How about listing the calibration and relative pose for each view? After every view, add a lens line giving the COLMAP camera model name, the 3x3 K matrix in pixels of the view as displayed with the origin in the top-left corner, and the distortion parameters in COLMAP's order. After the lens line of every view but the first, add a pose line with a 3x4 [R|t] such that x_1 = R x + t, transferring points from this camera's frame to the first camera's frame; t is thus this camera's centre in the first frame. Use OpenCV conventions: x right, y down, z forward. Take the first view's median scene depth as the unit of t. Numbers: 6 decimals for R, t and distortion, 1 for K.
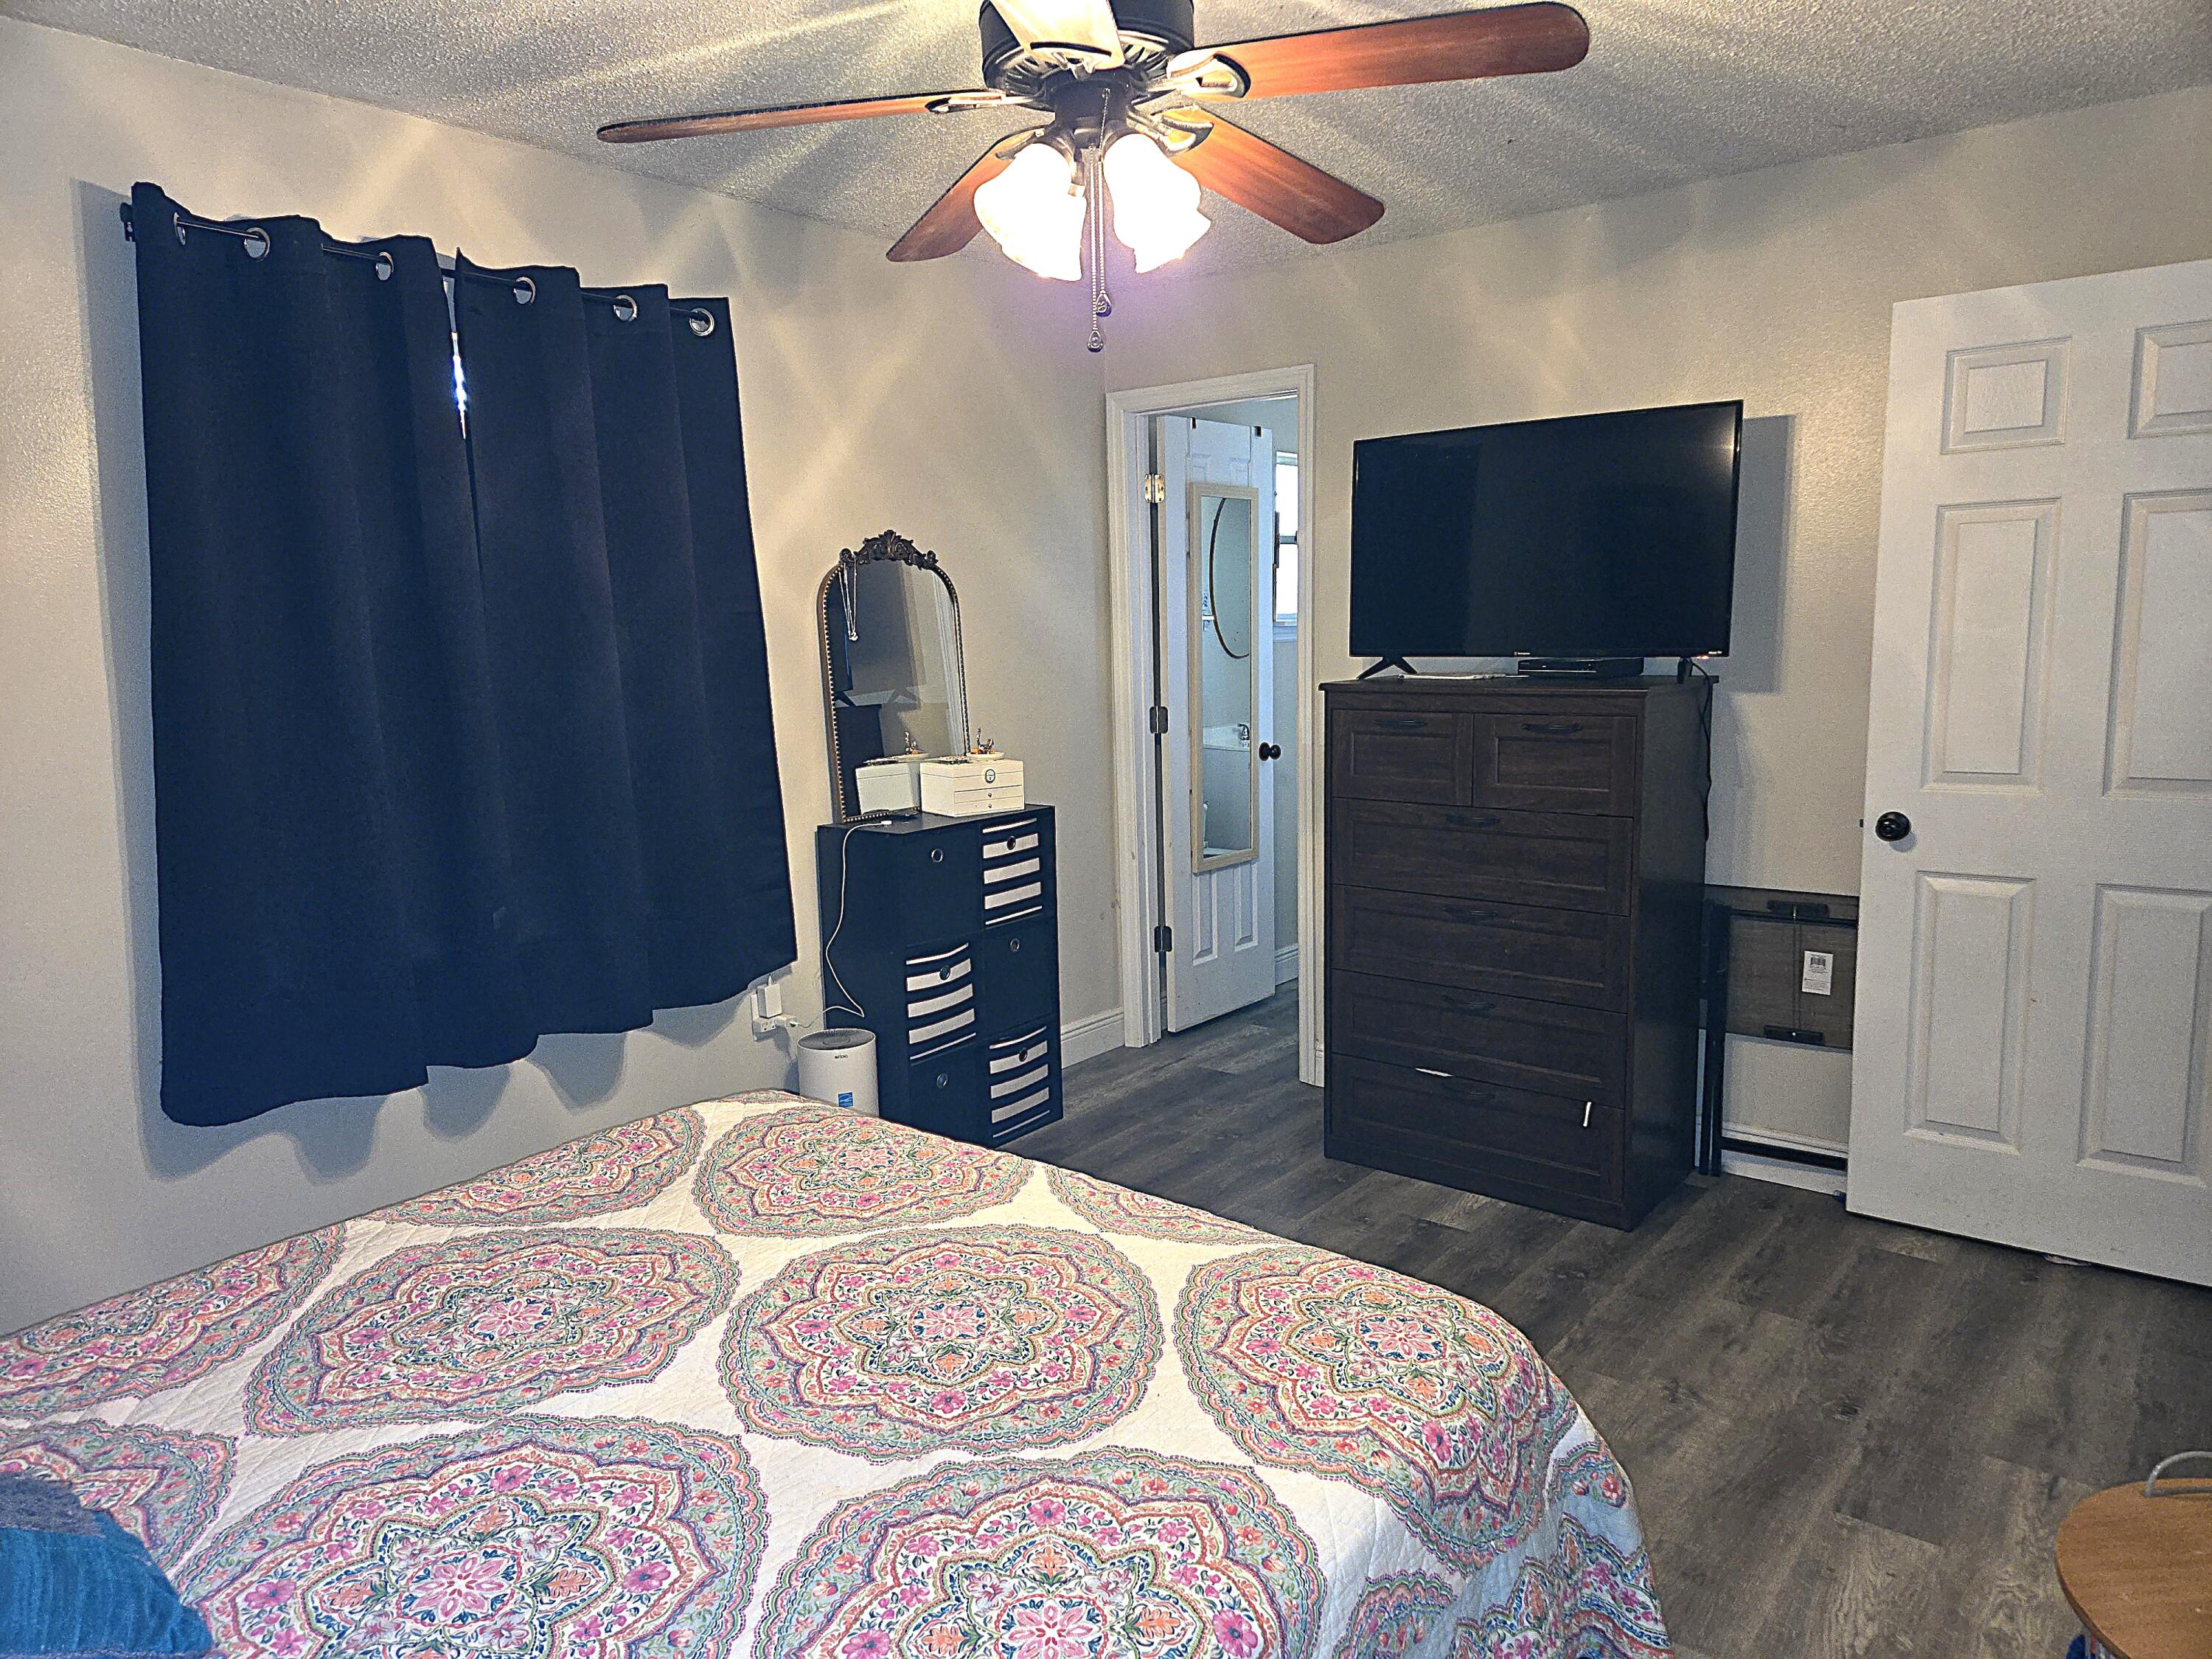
lens RADIAL K [[1469.6, 0, 1114.2], [0, 1469.6, 834.4], [0, 0, 1]] dist [0.083085, -0.066384]
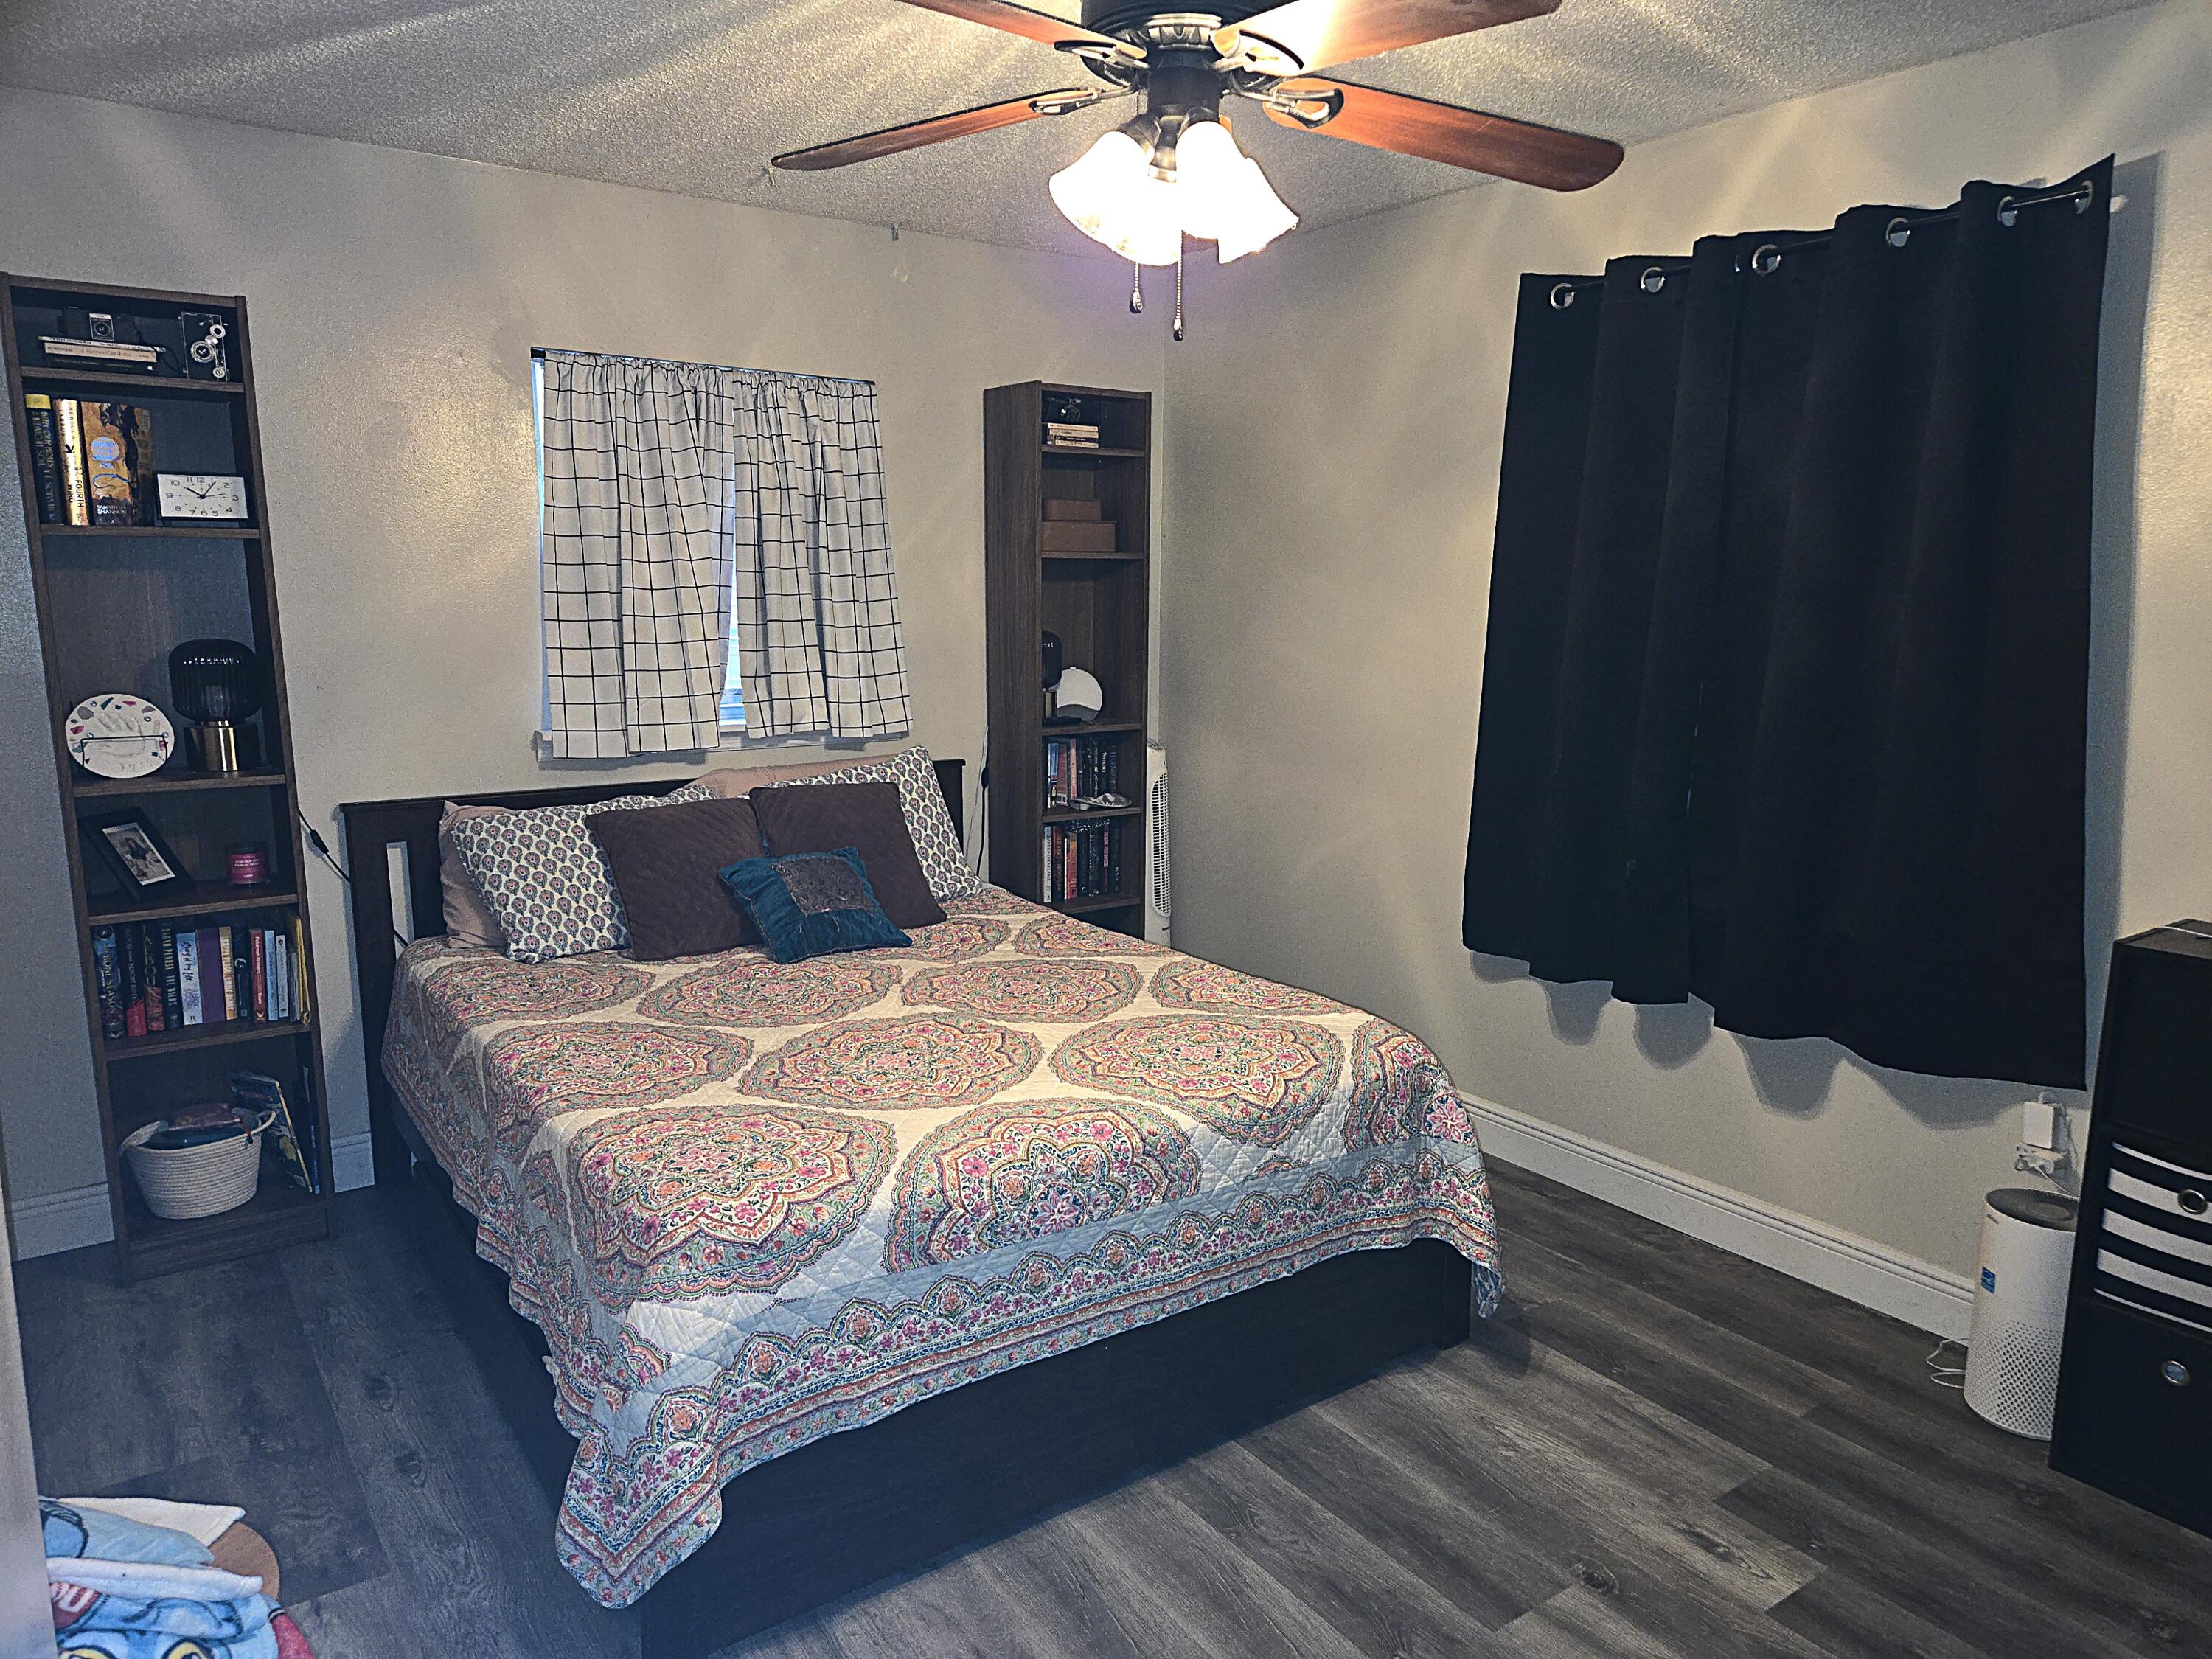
lens RADIAL K [[1469.6, 0, 1085.1], [0, 1469.6, 831.4], [0, 0, 1]] dist [0.083085, -0.066384]
pose [[-0.303376, 0.178518, -0.935999, 0.680508], [-0.139524, 0.963384, 0.228963, -0.153341], [0.942601, 0.200057, -0.267360, 0.869876]]
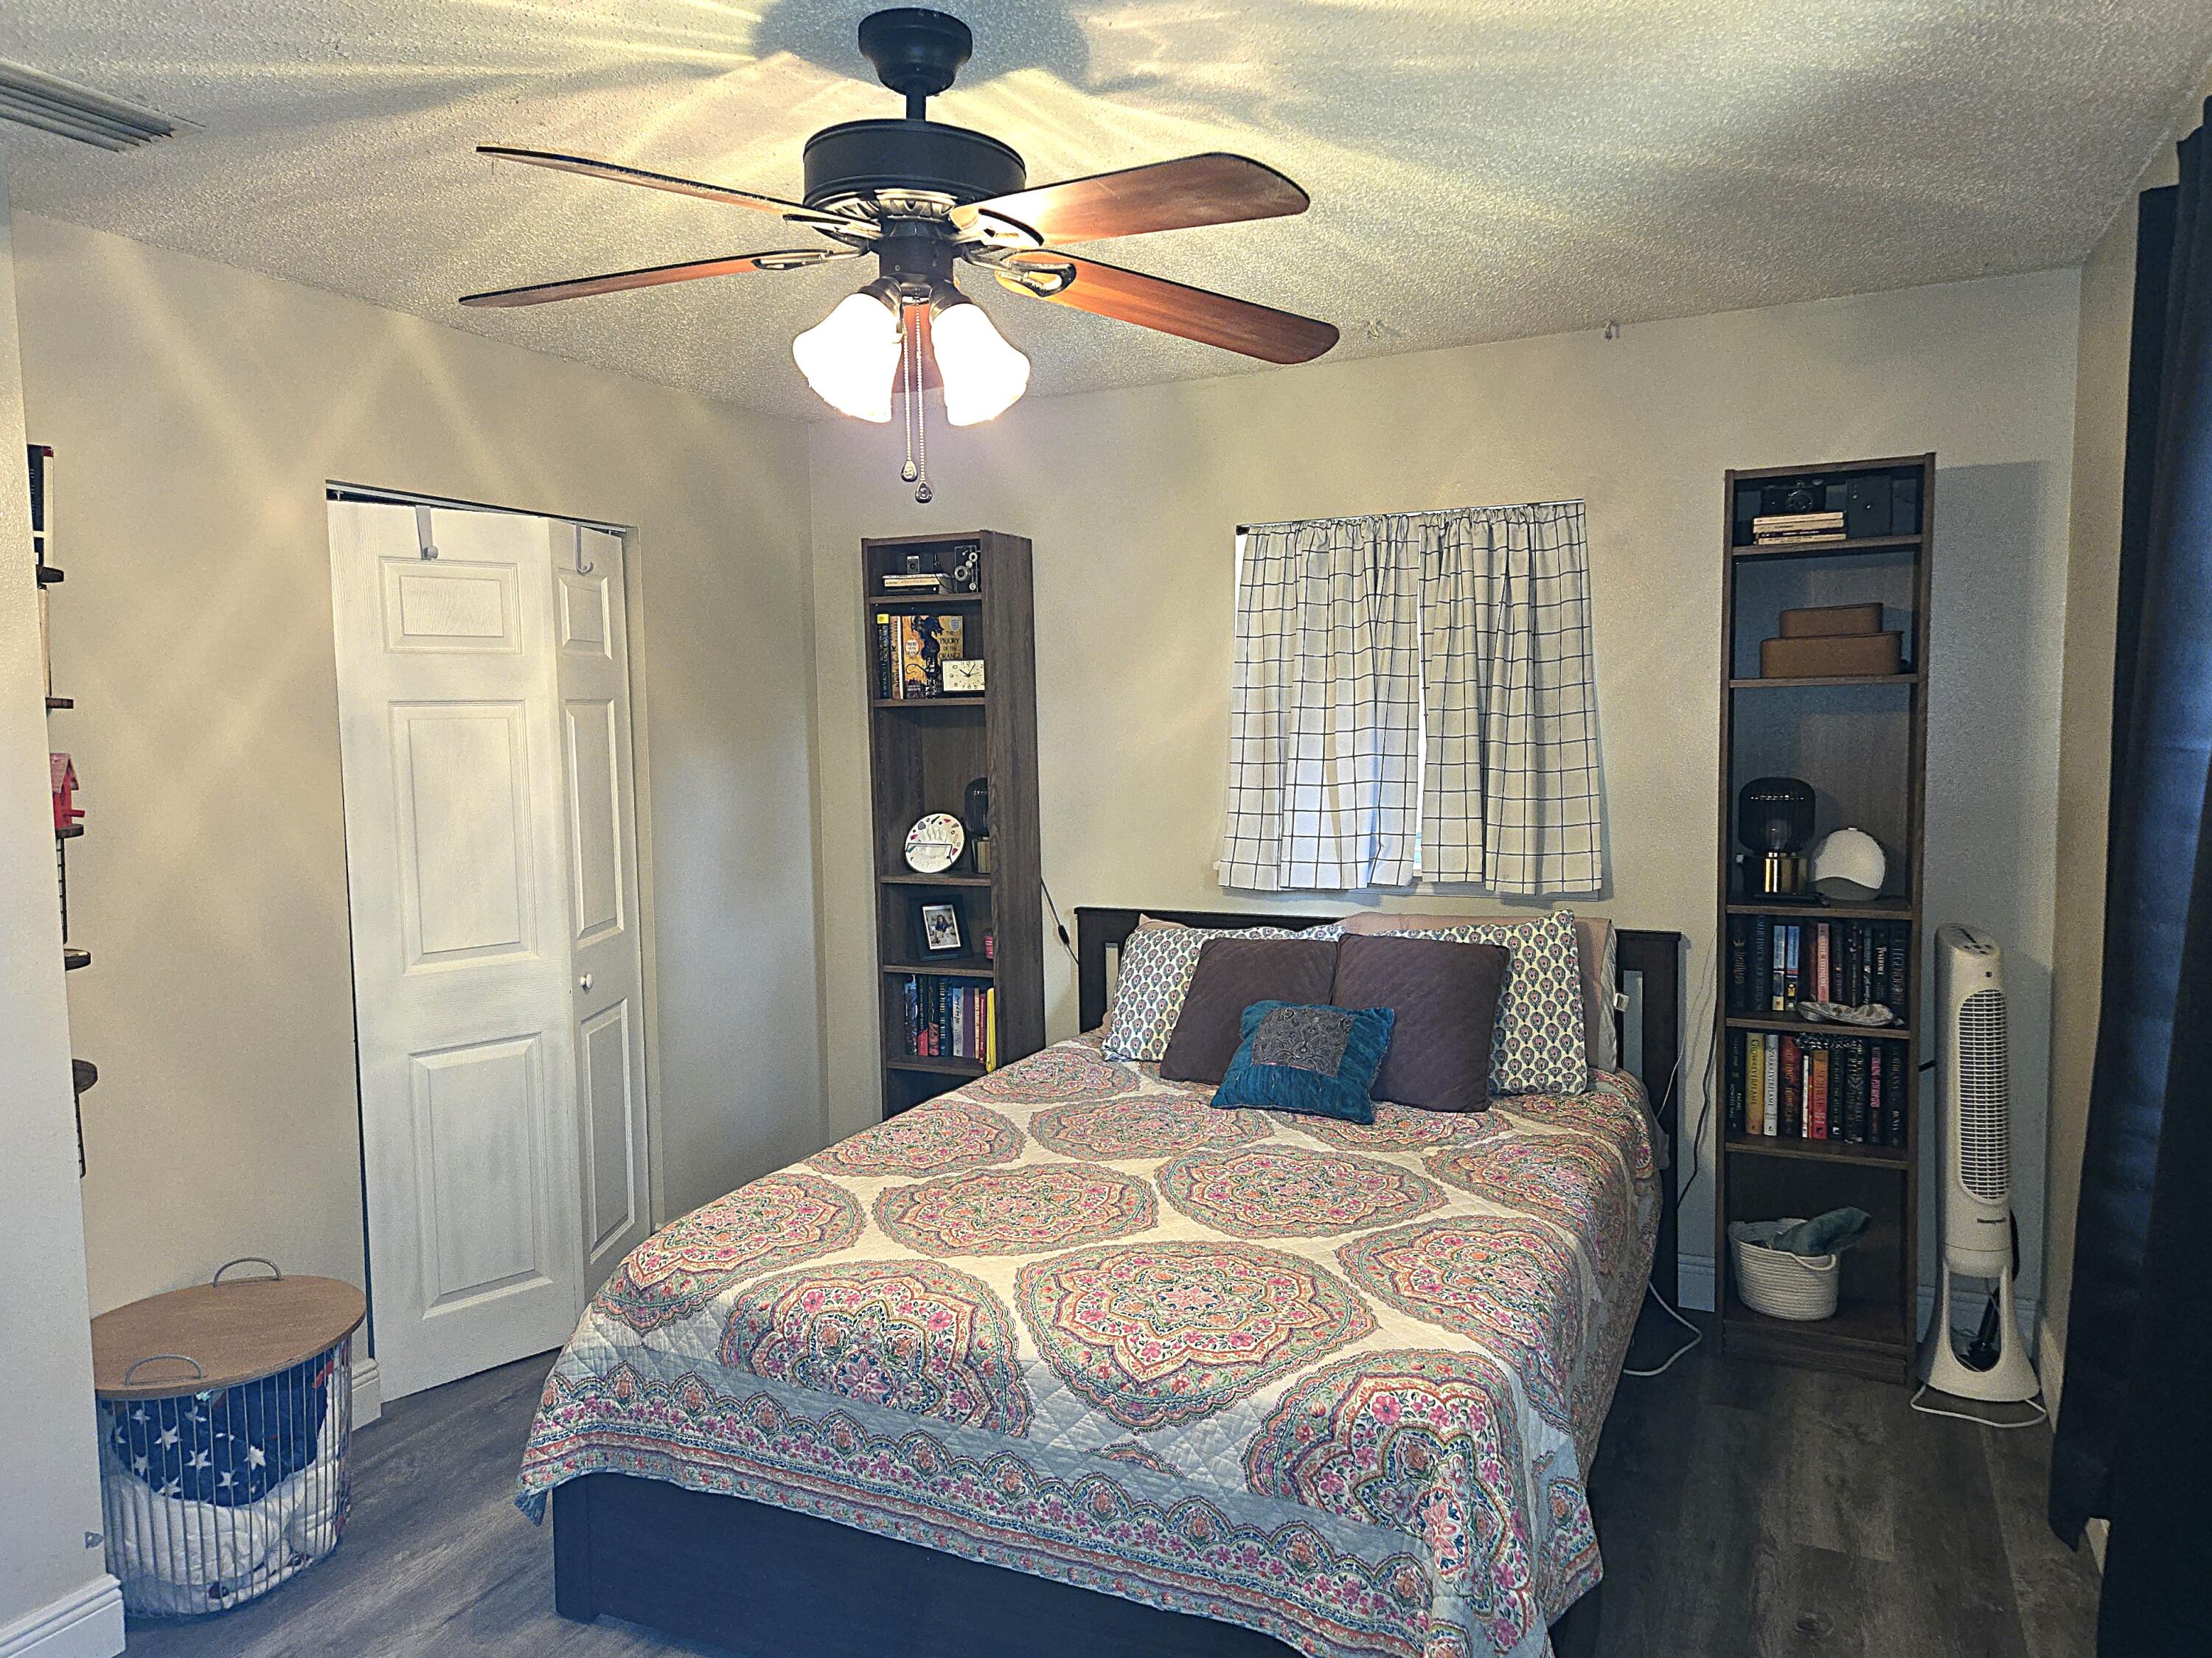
lens RADIAL K [[1469.5, 0, 1104.2], [0, 1469.5, 824.7], [0, 0, 1]] dist [0.083085, -0.066384]
pose [[-0.973621, 0.057585, -0.220786, 0.064065], [0.006417, 0.974157, 0.225781, -0.228728], [0.228082, 0.218409, -0.948829, 1.353447]]
